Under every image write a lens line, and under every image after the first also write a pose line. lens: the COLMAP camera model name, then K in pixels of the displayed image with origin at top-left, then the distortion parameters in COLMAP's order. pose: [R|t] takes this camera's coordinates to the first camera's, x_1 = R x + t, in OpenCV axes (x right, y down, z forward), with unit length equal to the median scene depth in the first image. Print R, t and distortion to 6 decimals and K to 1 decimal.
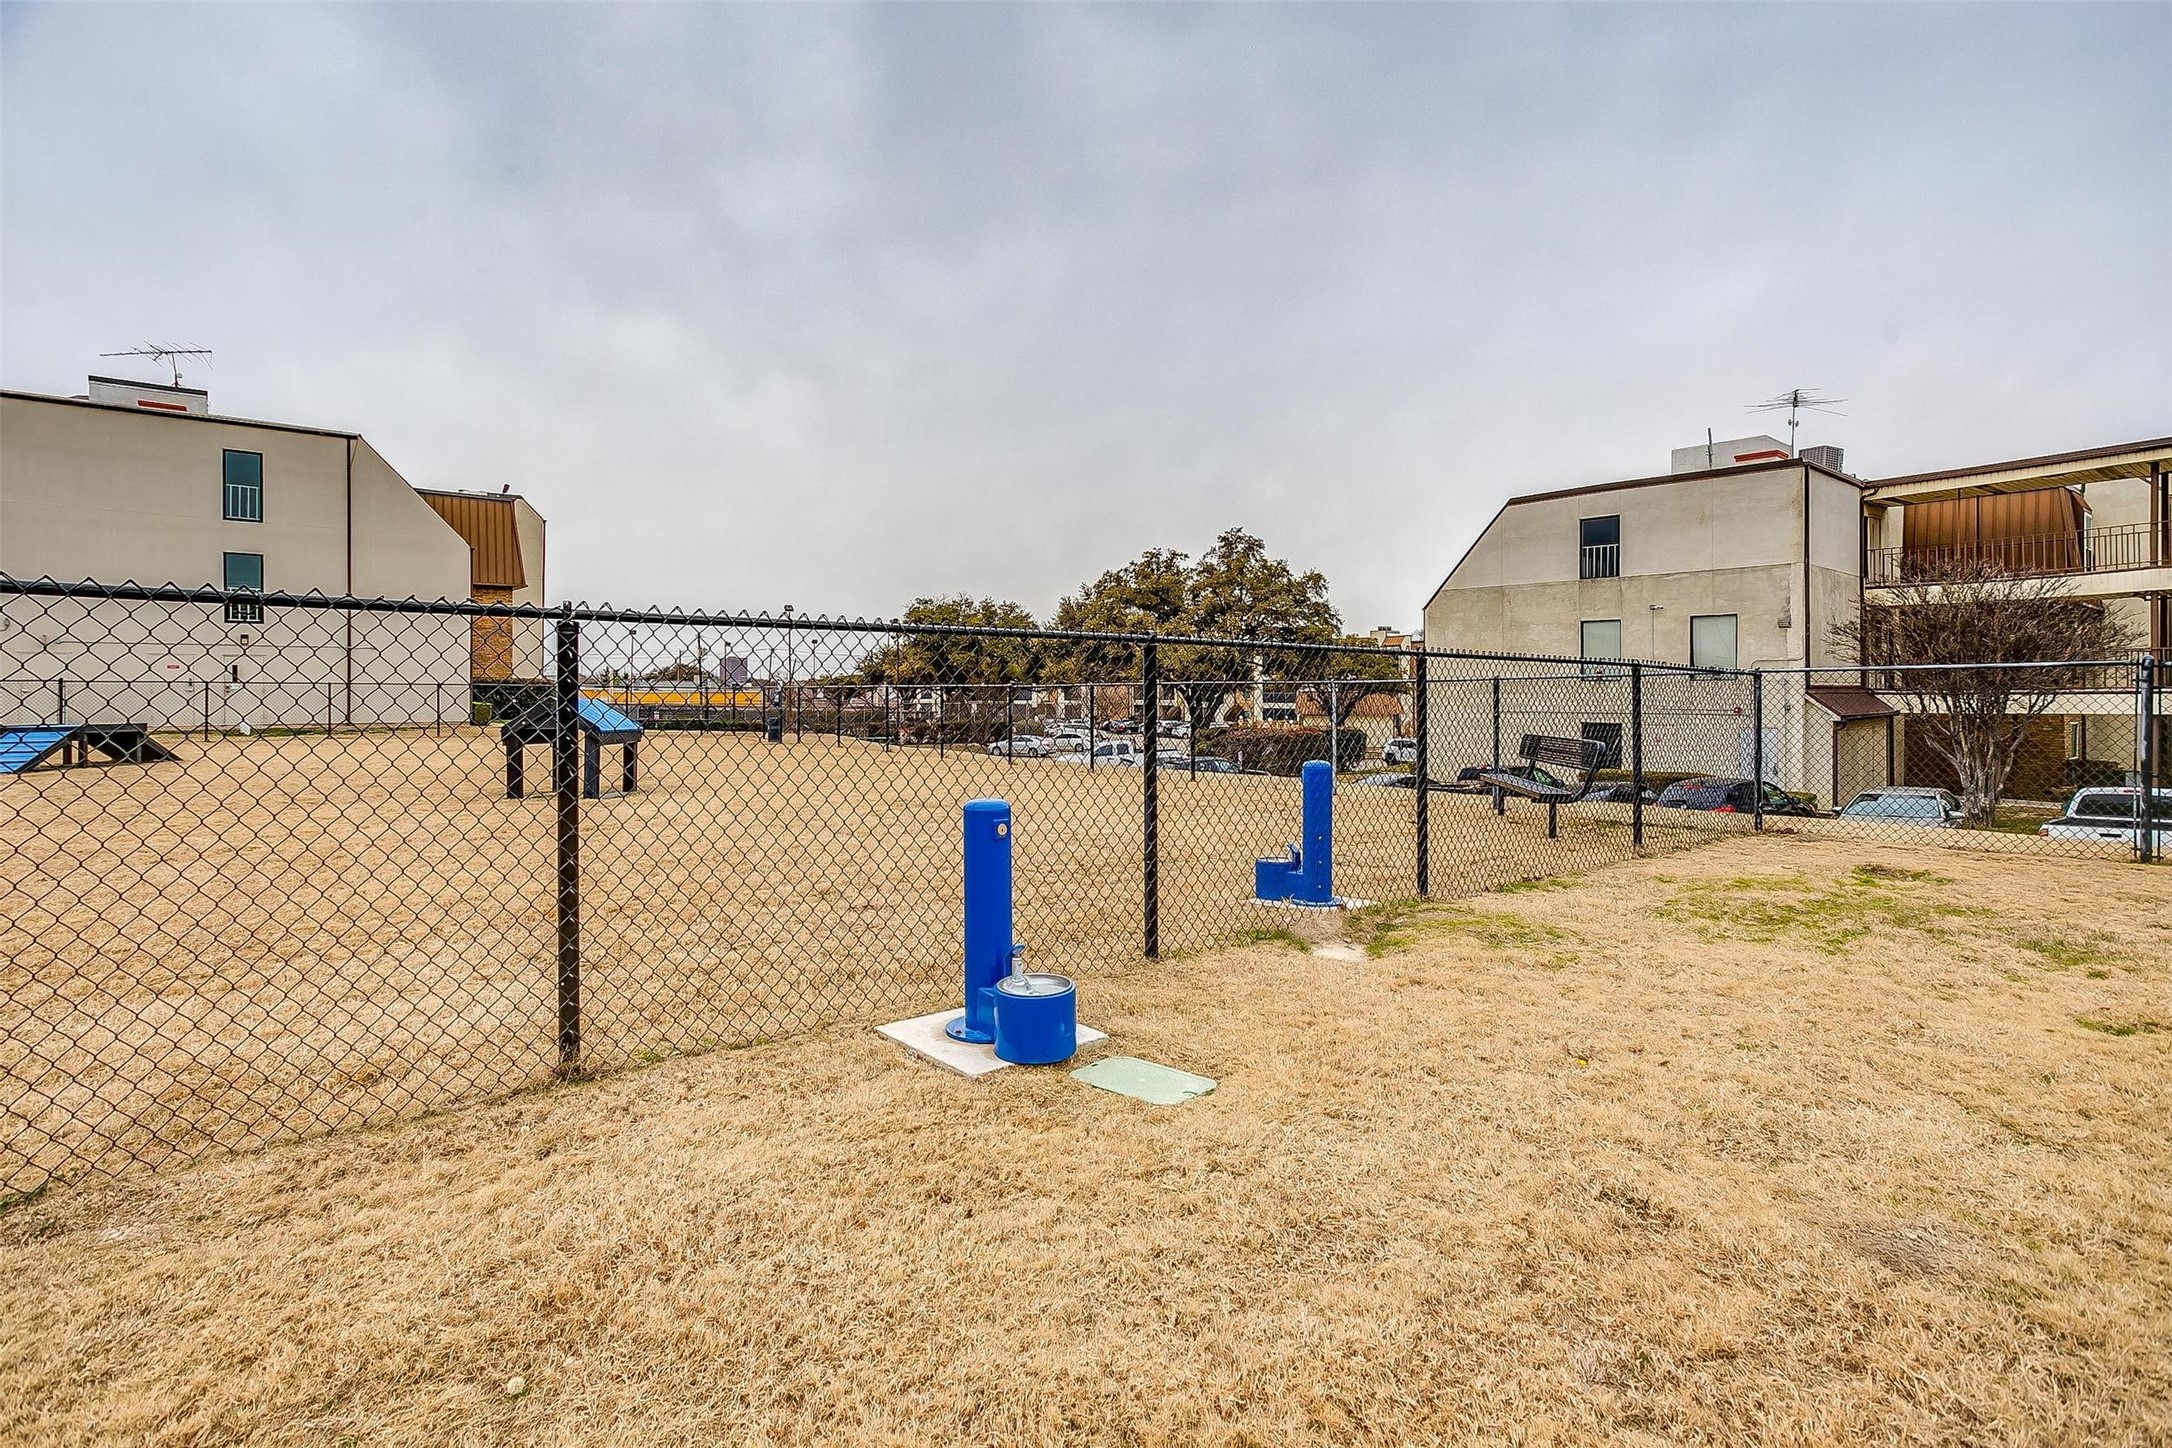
lens RADIAL K [[1068.2, 0, 1095.9], [0, 1068.2, 709.5], [0, 0, 1]] dist [-0.034176, 0.027933]
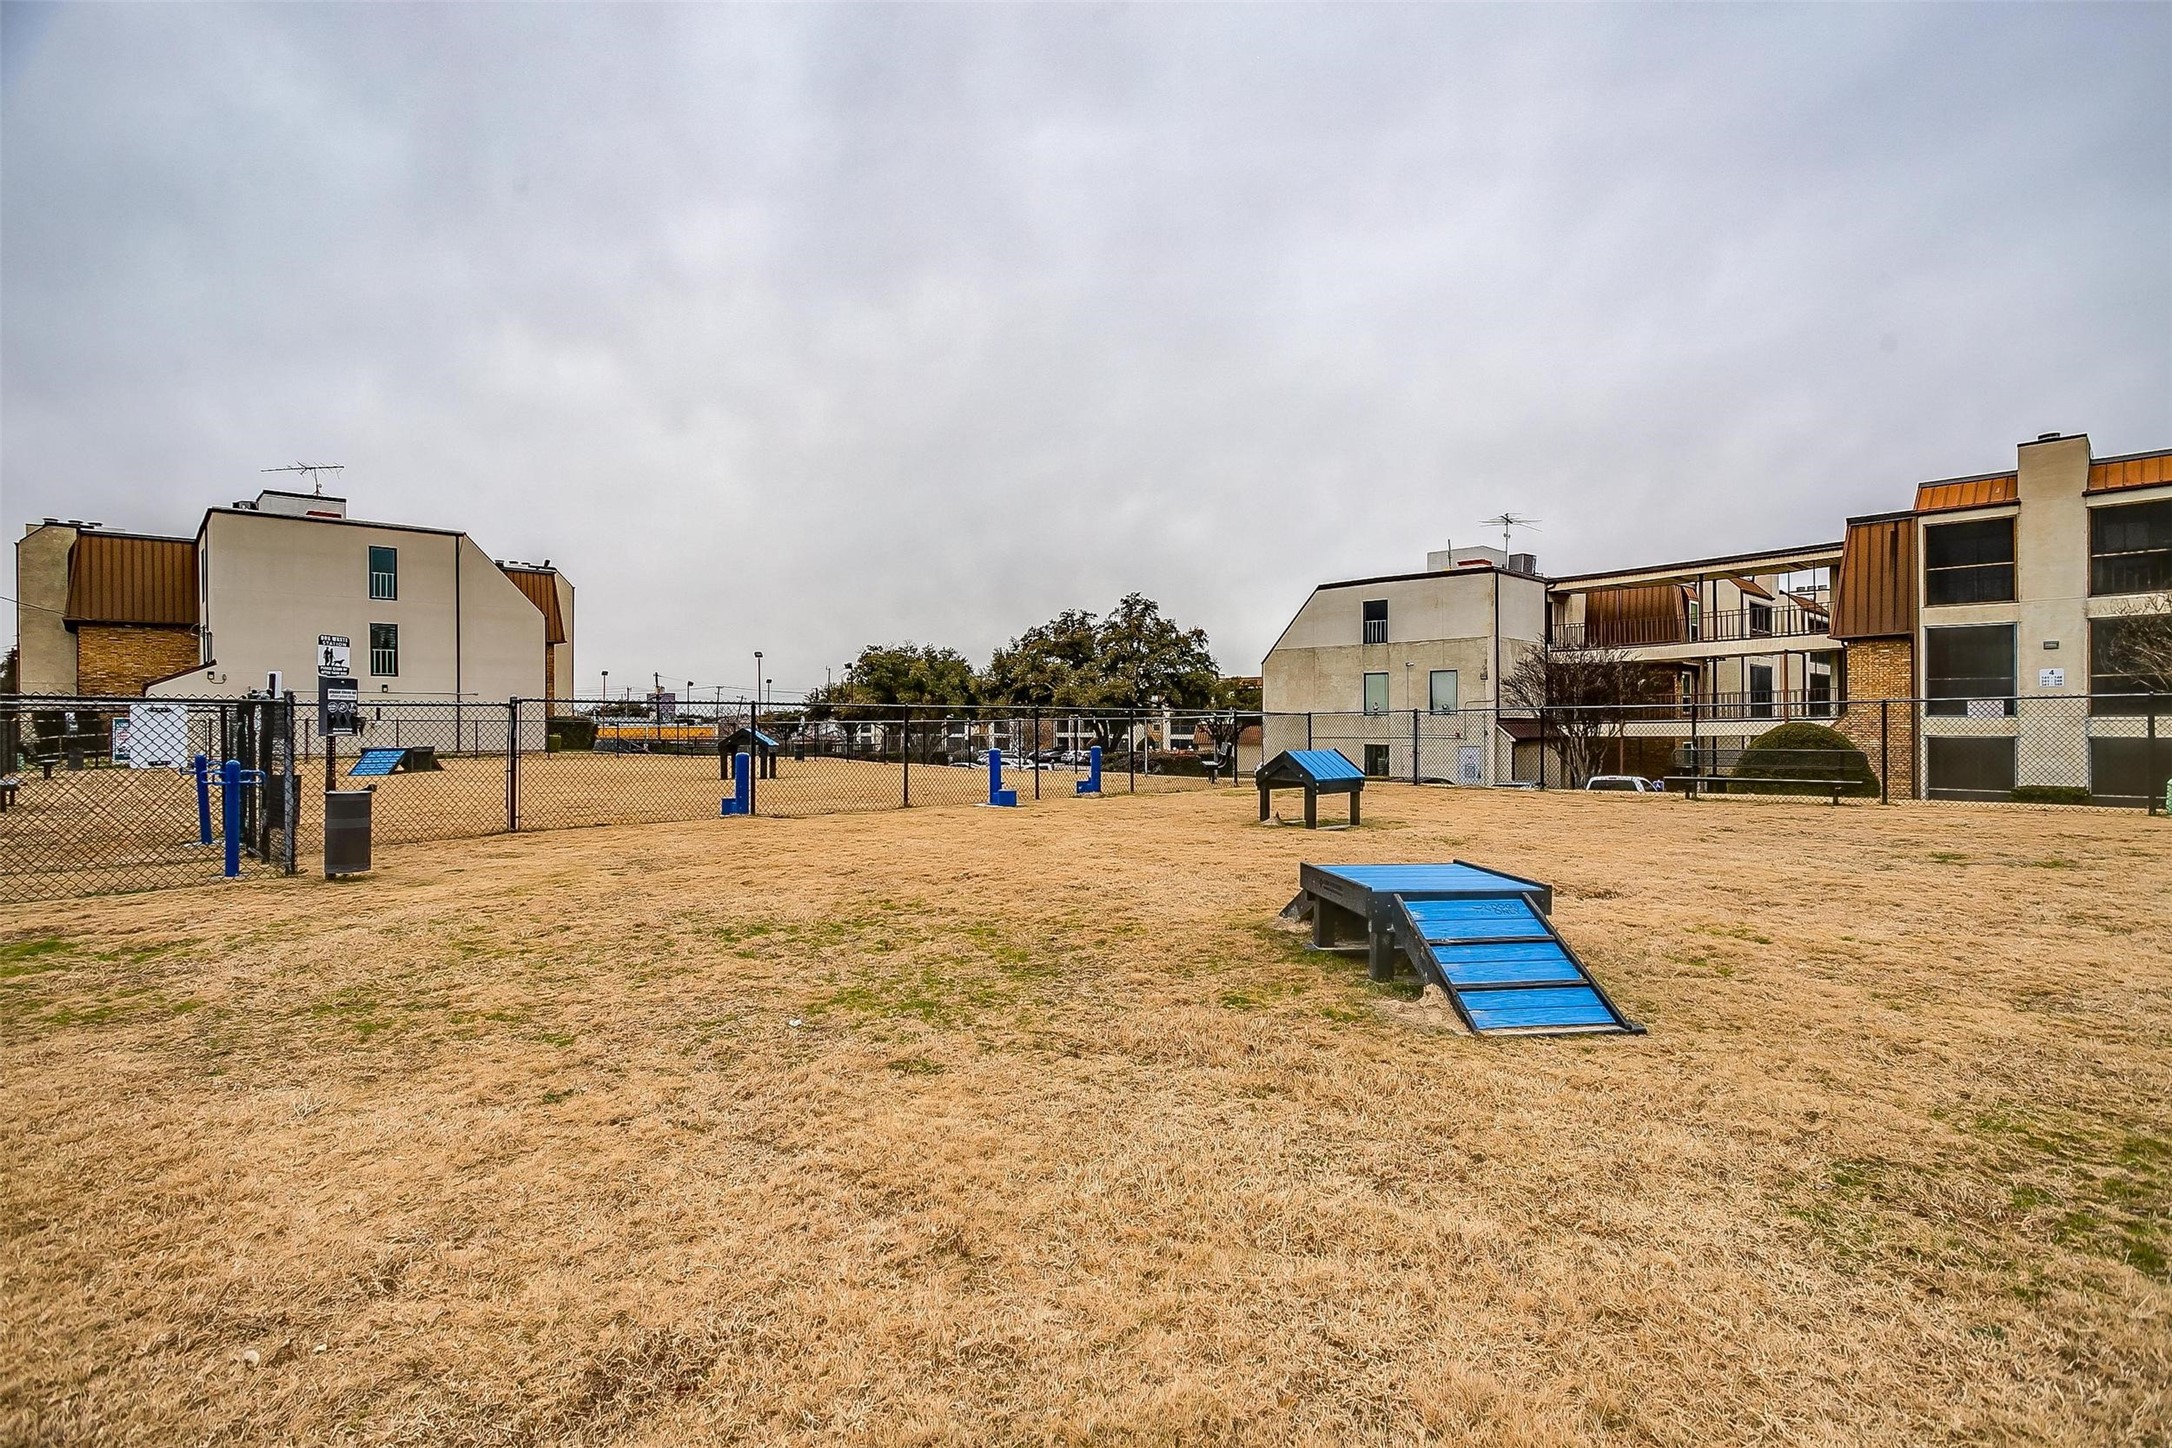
lens RADIAL K [[1068.2, 0, 1095.9], [0, 1068.2, 709.5], [0, 0, 1]] dist [-0.034176, 0.027933]
pose [[0.997693, -0.003222, 0.067804, 0.000785], [0.005350, 0.999498, -0.031238, 0.004601], [-0.067670, 0.031529, 0.997209, -0.242885]]
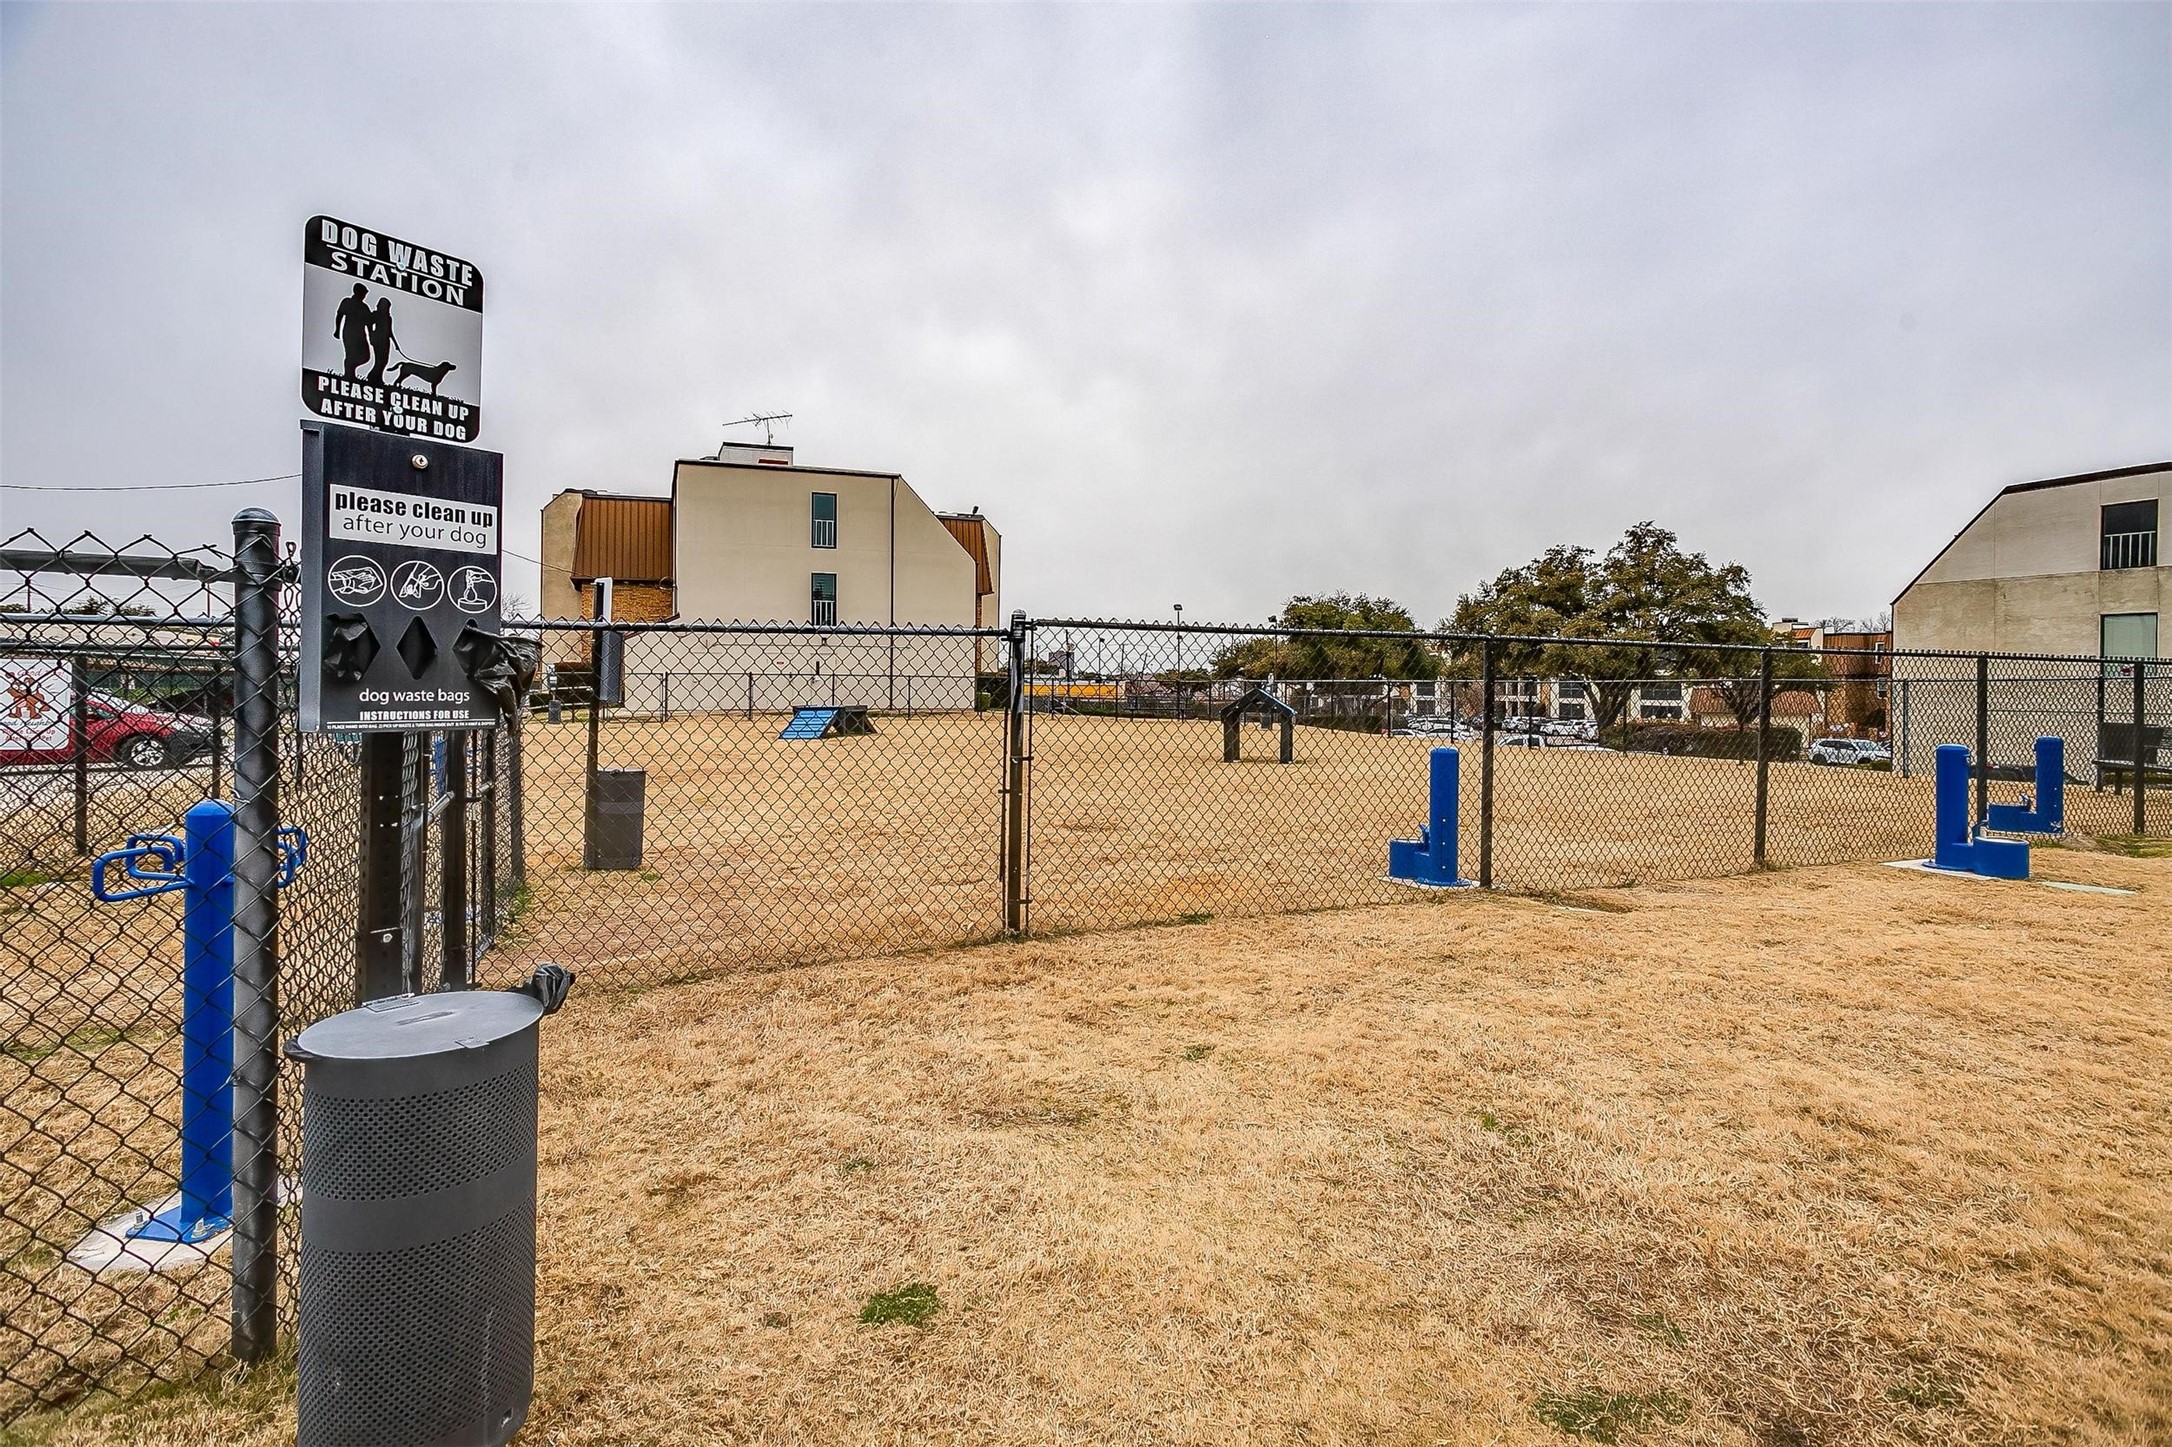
lens RADIAL K [[1071.9, 0, 1094.1], [0, 1071.9, 680.6], [0, 0, 1]] dist [-0.045672, 0.027621]
pose [[0.959250, 0.005207, -0.282512, -0.082342], [-0.011177, 0.999747, -0.019522, 0.001486], [0.282339, 0.021884, 0.959065, -0.083952]]
